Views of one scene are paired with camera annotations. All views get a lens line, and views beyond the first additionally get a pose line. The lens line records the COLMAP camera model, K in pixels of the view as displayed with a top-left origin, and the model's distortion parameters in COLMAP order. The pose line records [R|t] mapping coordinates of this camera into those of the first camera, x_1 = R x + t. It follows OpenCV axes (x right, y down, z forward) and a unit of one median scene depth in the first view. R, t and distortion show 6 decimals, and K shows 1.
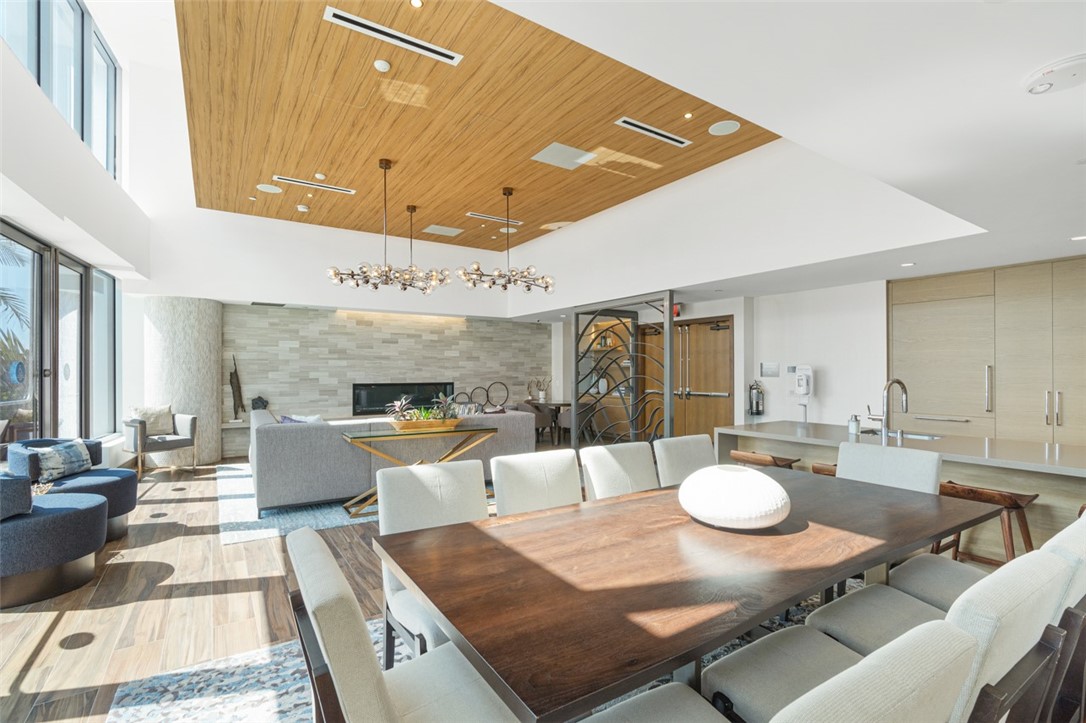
lens RADIAL K [[492.7, 0, 539.9], [0, 492.7, 368.3], [0, 0, 1]] dist [-0.011960, 0.000026]
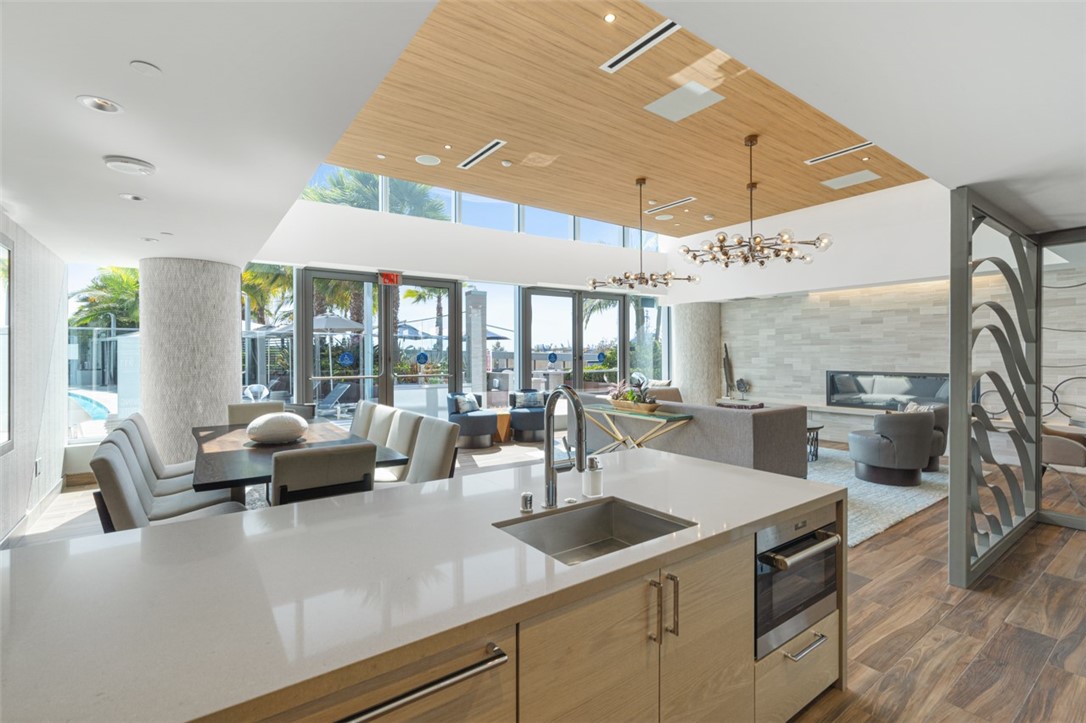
lens RADIAL K [[492.7, 0, 544.2], [0, 492.7, 357.4], [0, 0, 1]] dist [-0.011960, 0.000026]
pose [[0.048714, 0.005641, -0.998797, 0.539240], [0.009400, 0.999937, 0.006106, -0.004722], [0.998769, -0.009687, 0.048658, 0.449238]]
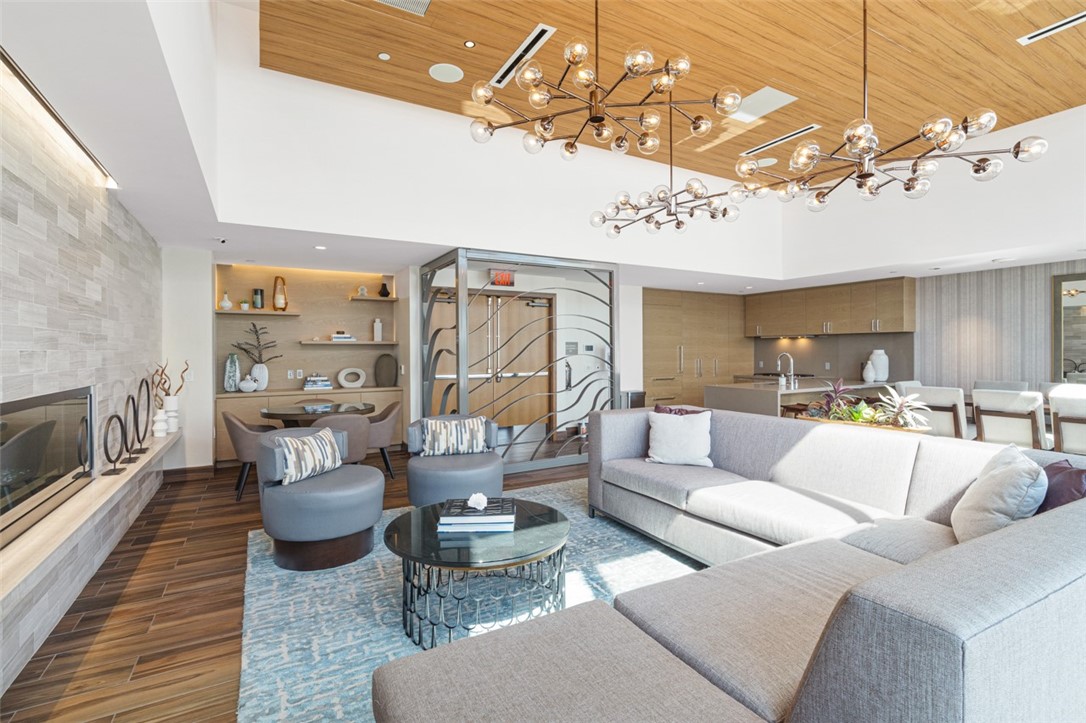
lens RADIAL K [[492.7, 0, 541.8], [0, 492.7, 362.3], [0, 0, 1]] dist [-0.011960, 0.000026]
pose [[0.088671, -0.017268, 0.995911, -0.545272], [-0.003005, 0.999841, 0.017604, 0.013074], [-0.996056, -0.004554, 0.088605, 0.811699]]
